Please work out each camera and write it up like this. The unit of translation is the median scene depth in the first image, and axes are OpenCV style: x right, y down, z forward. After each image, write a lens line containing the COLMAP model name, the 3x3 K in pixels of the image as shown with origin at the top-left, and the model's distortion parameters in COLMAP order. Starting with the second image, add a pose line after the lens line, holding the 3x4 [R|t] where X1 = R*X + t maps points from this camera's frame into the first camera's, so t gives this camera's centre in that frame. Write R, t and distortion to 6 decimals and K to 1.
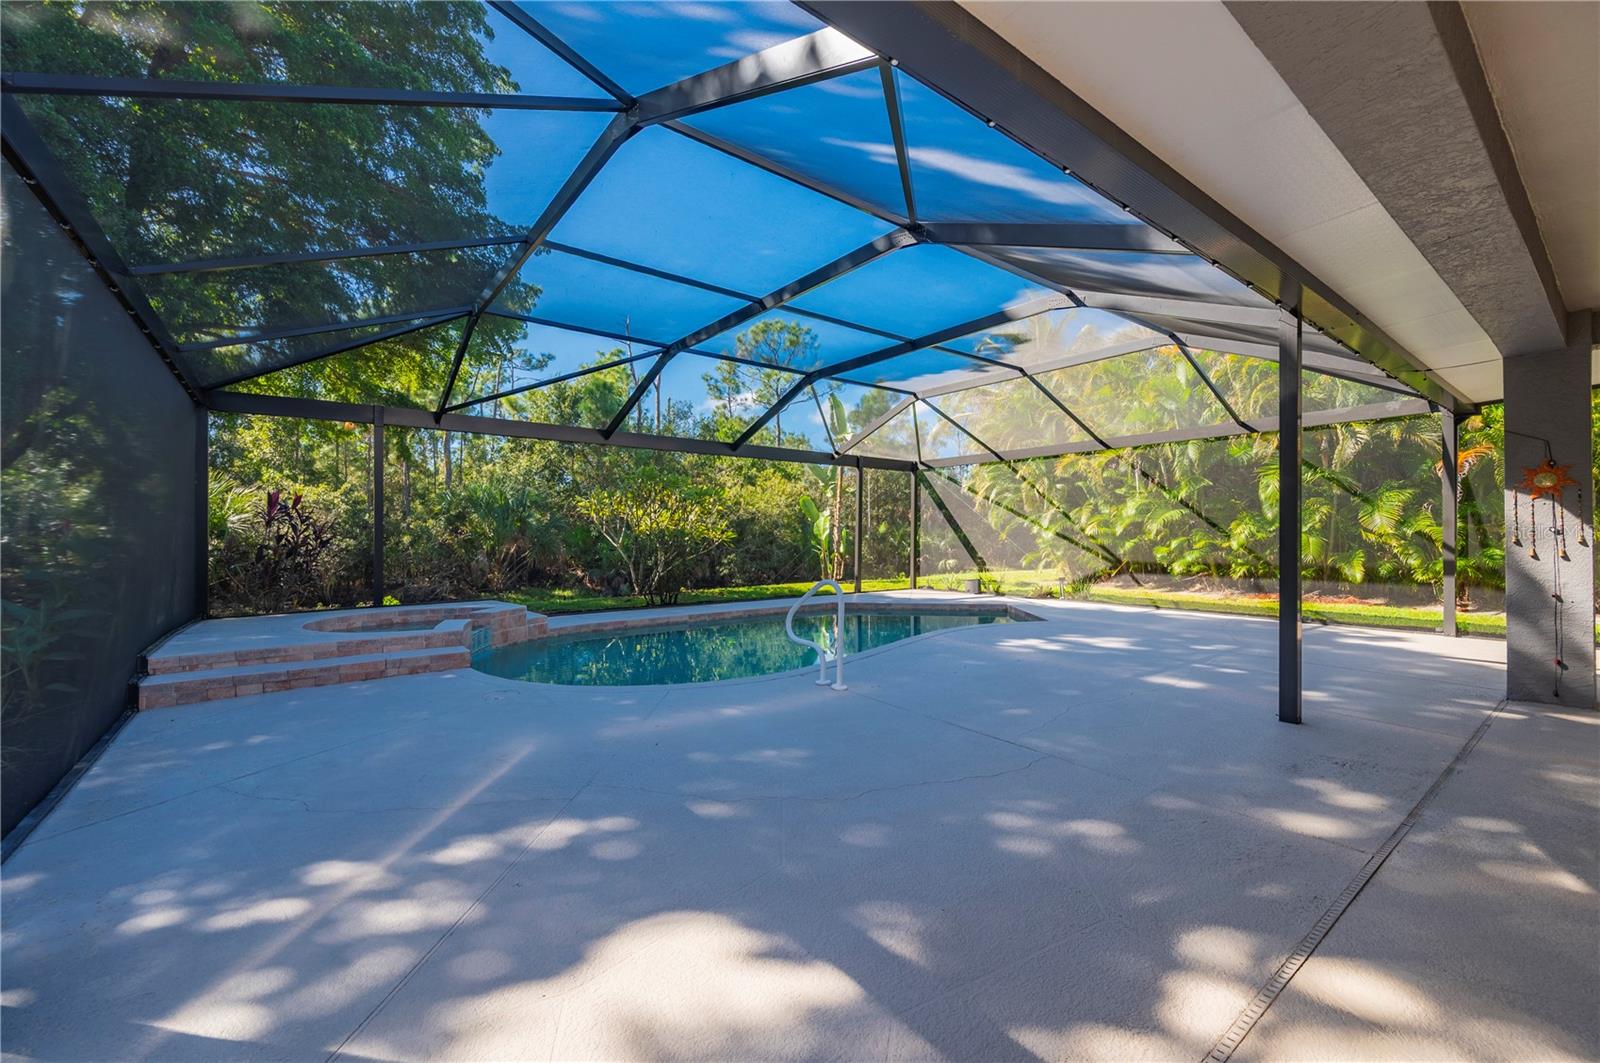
lens RADIAL K [[658.4, 0, 832.5], [0, 658.4, 536.3], [0, 0, 1]] dist [0.010979, -0.000040]
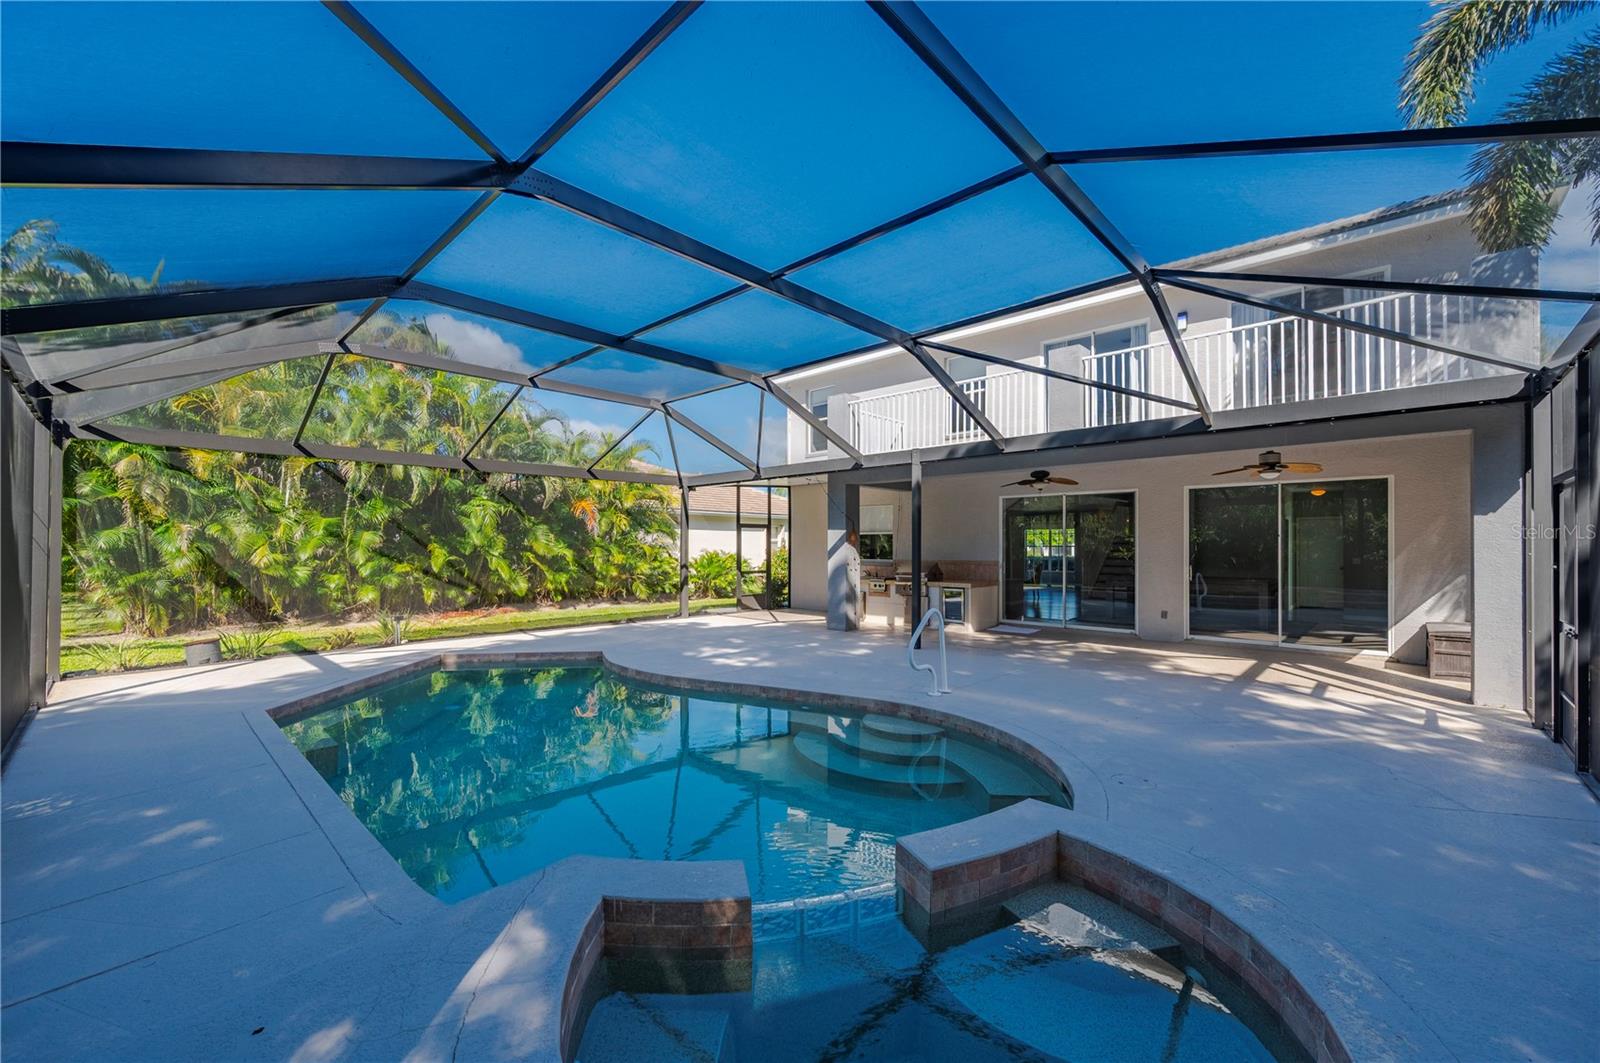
lens RADIAL K [[636.7, 0, 800.0], [0, 636.7, 531.5], [0, 0, 1]] dist [0.000806, 0.000004]
pose [[-0.120883, 0.024548, 0.992363, -0.605588], [0.001232, 0.999697, -0.024579, -0.025722], [-0.992666, -0.001749, -0.120877, 0.730390]]
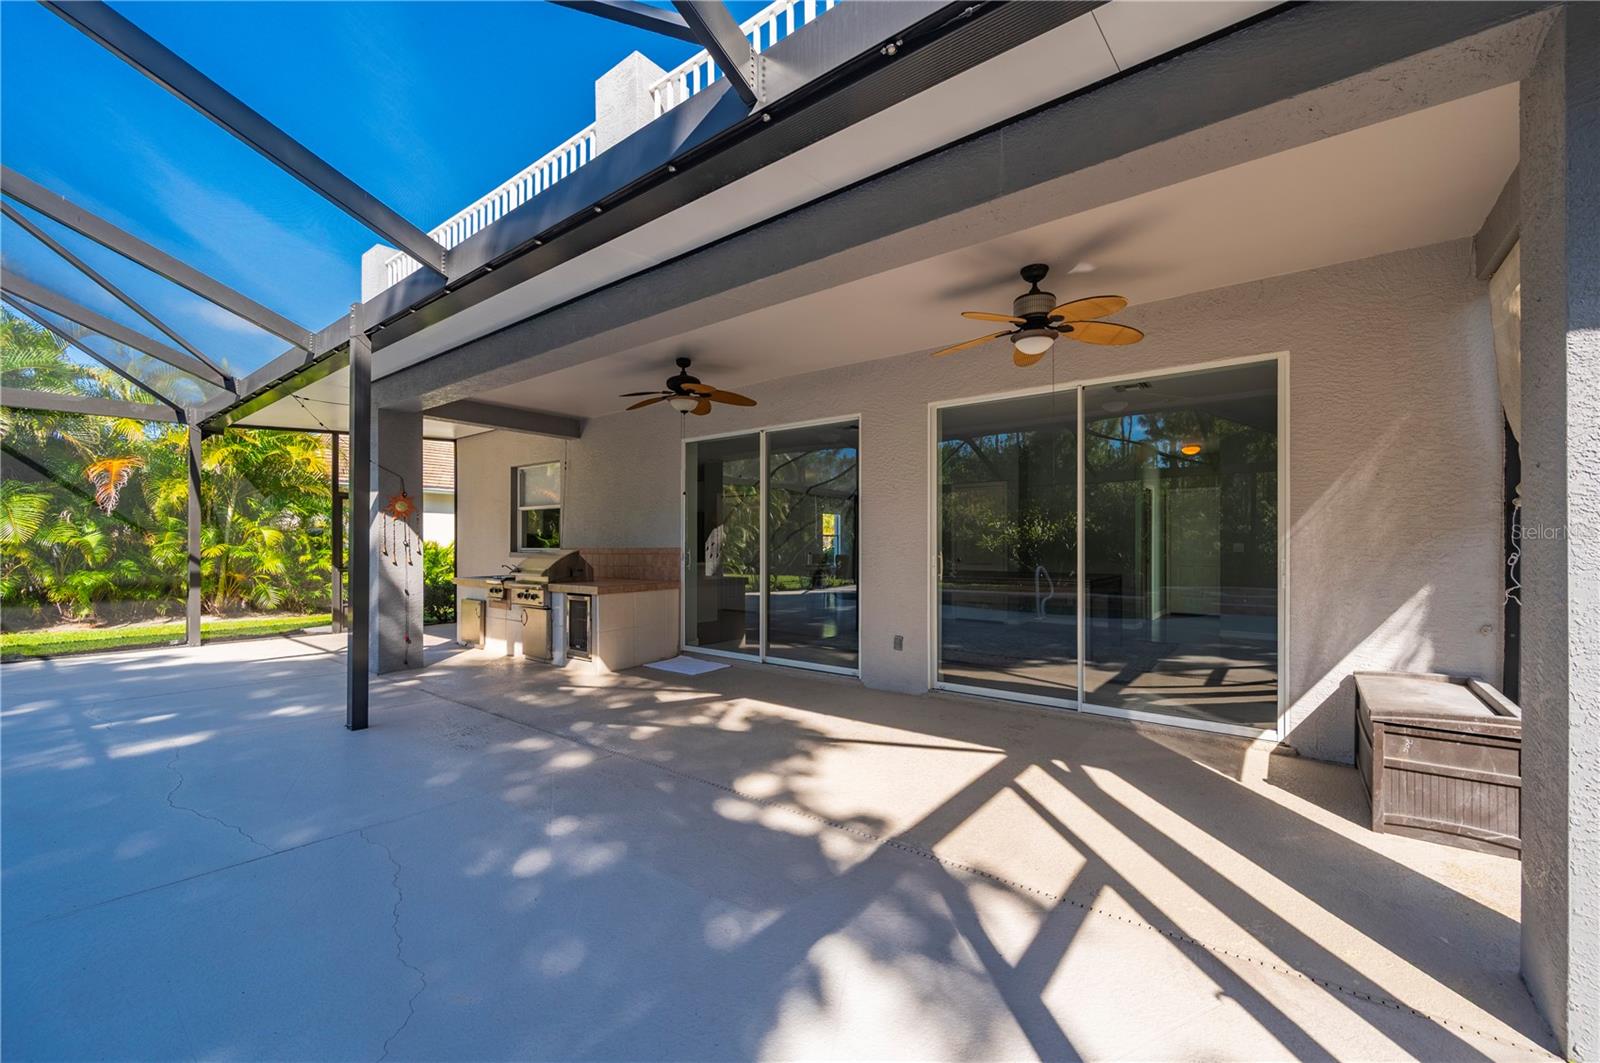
lens RADIAL K [[644.5, 0, 800.0], [0, 644.5, 531.5], [0, 0, 1]] dist [-0.000379, -0.000207]
pose [[-0.213088, 0.021523, 0.976796, -0.197210], [0.002769, 0.999767, -0.021425, -0.001644], [-0.977029, -0.001861, -0.213097, 0.240157]]
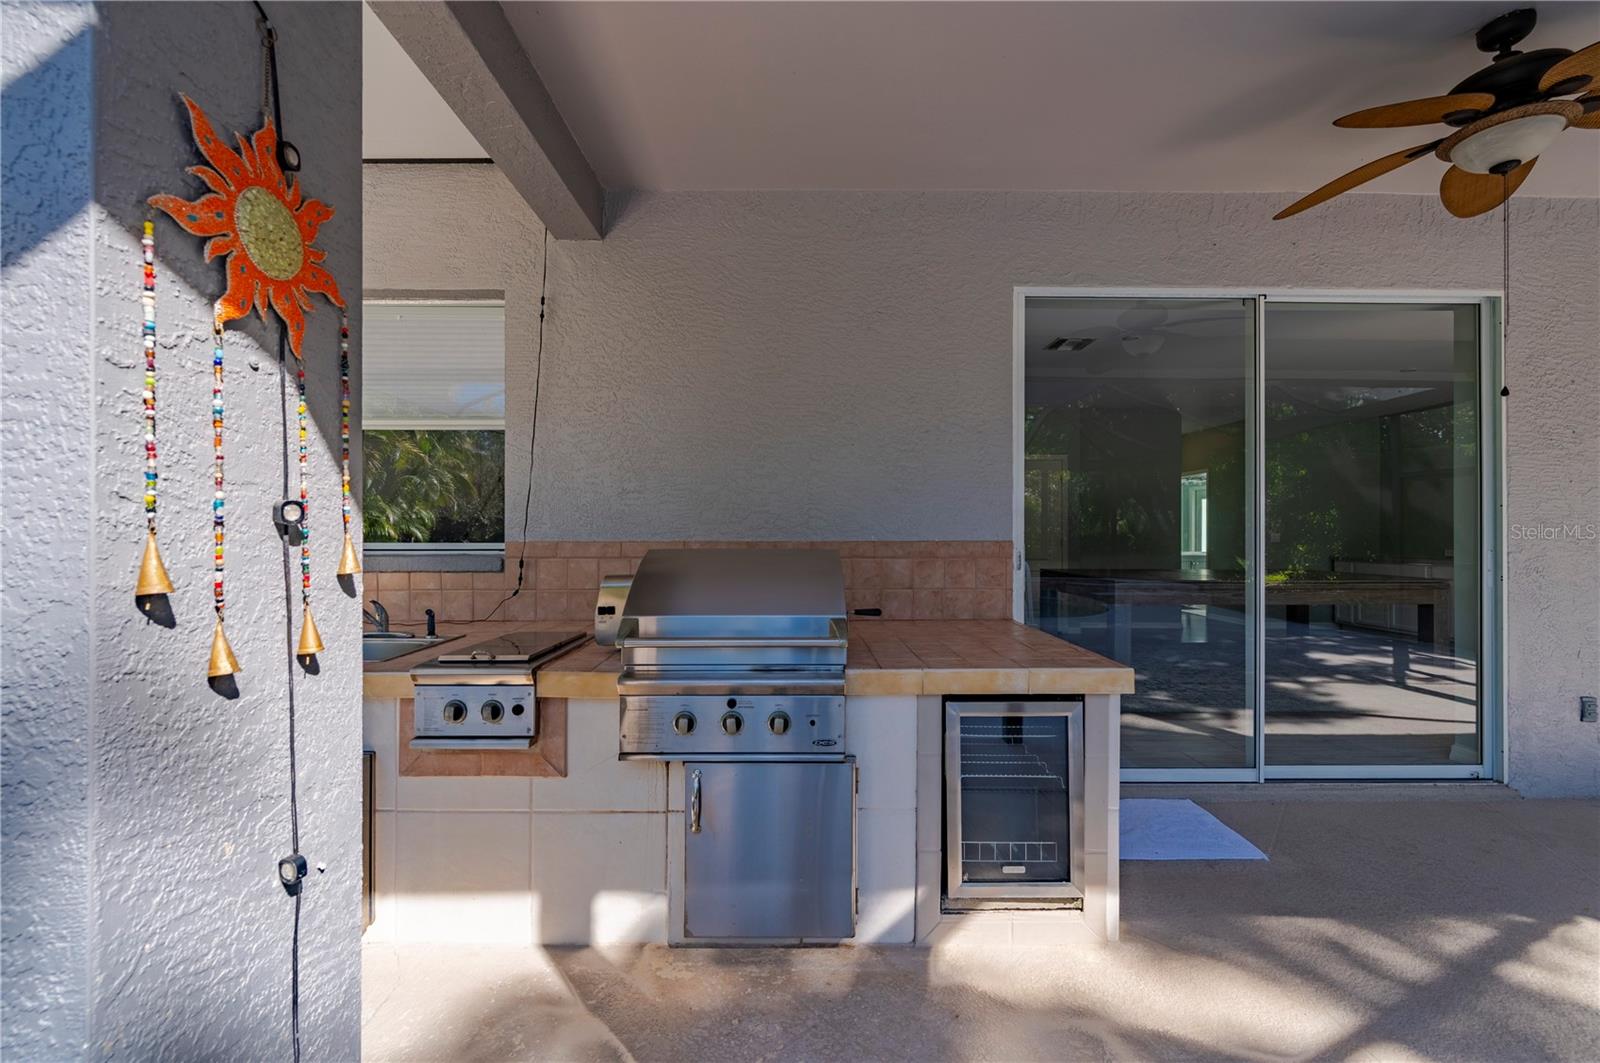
lens RADIAL K [[644.5, 0, 800.0], [0, 644.5, 531.5], [0, 0, 1]] dist [-0.000379, -0.000207]
pose [[-0.782136, 0.002815, 0.623102, 0.421908], [0.000379, 0.999992, -0.004042, -0.003033], [-0.623108, -0.002926, -0.782131, 0.519749]]
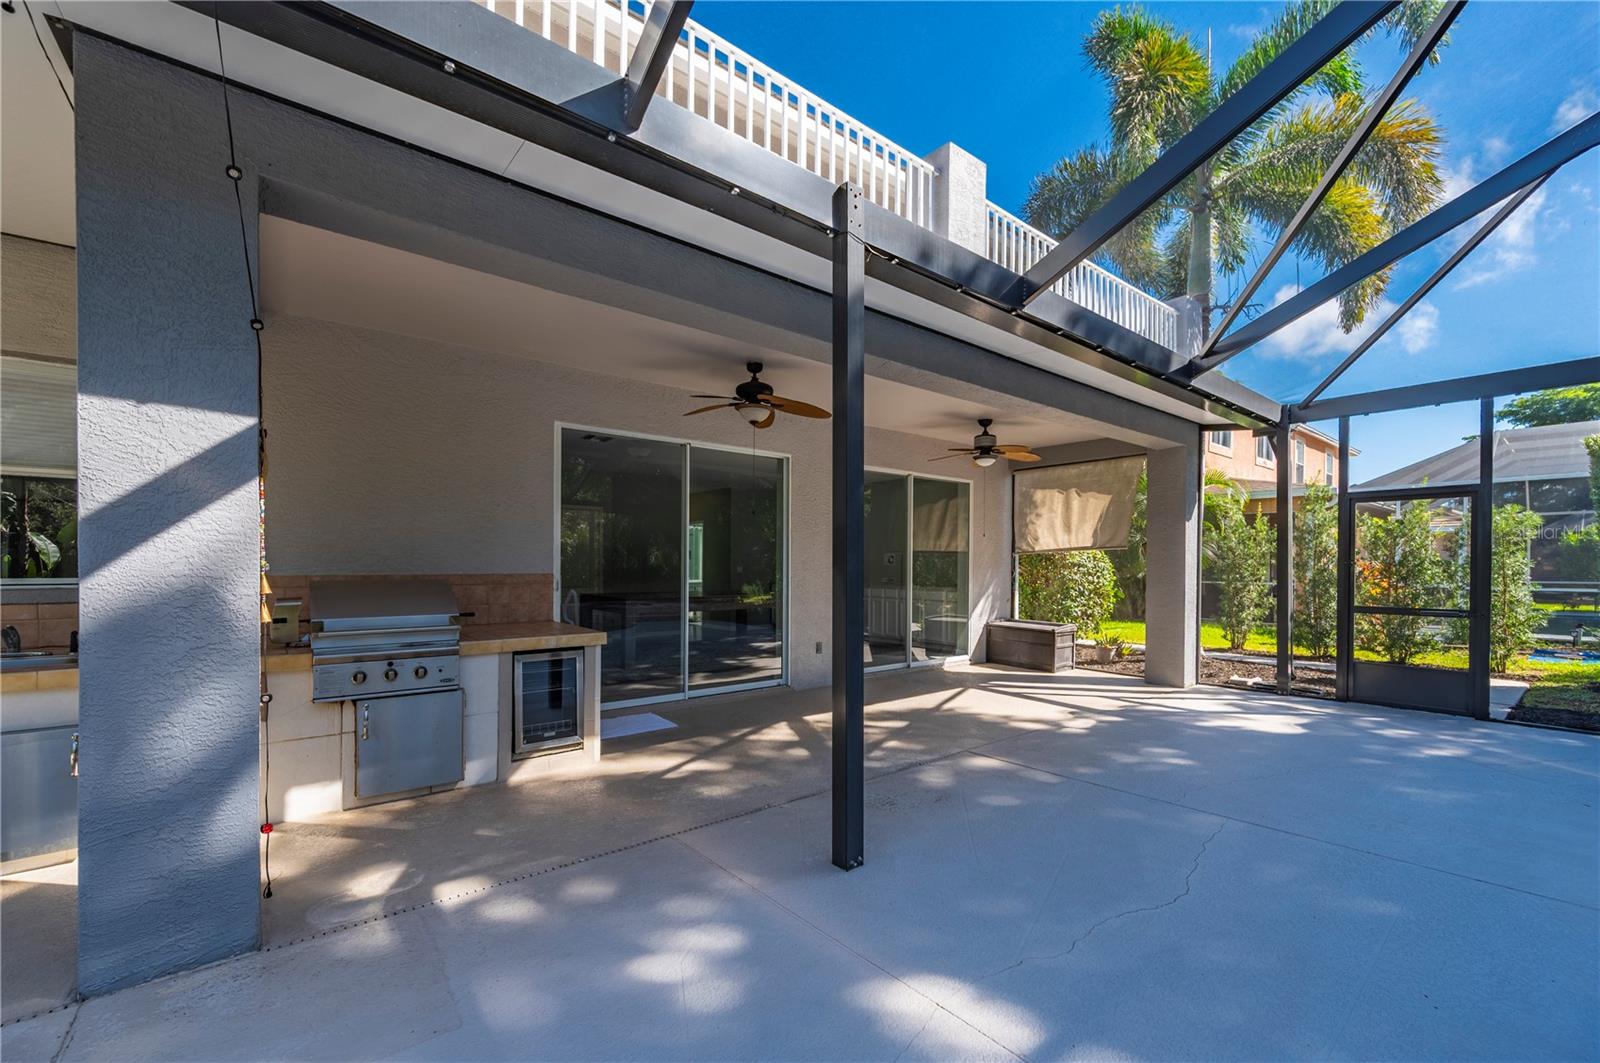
lens RADIAL K [[652.0, 0, 806.6], [0, 652.0, 570.1], [0, 0, 1]] dist [0.000638, 0.000009]
pose [[-0.999987, -0.002454, 0.004562, 0.330566], [-0.002424, 0.999975, 0.006568, -0.006451], [-0.004578, 0.006557, -0.999968, 0.733489]]
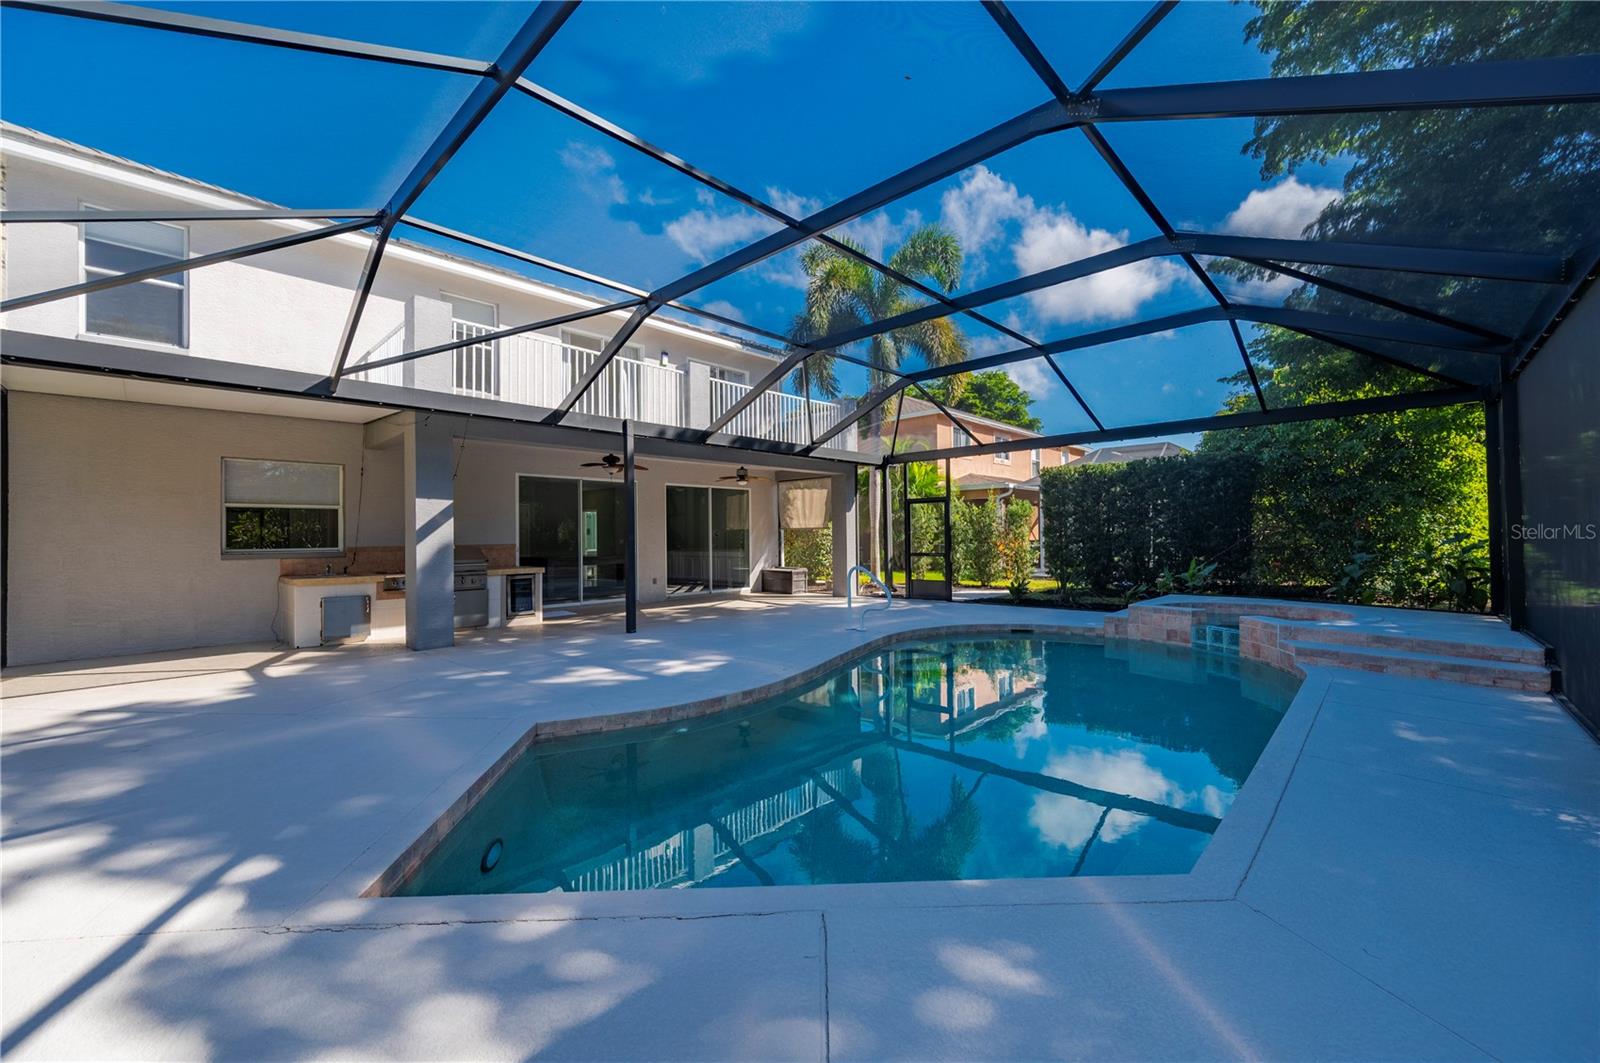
lens RADIAL K [[636.7, 0, 800.0], [0, 636.7, 531.5], [0, 0, 1]] dist [0.000806, 0.000004]
pose [[-0.991785, 0.012004, -0.127348, 0.191037], [0.012952, 0.999894, -0.006616, -0.007122], [0.127255, -0.008211, -0.991836, 1.354881]]
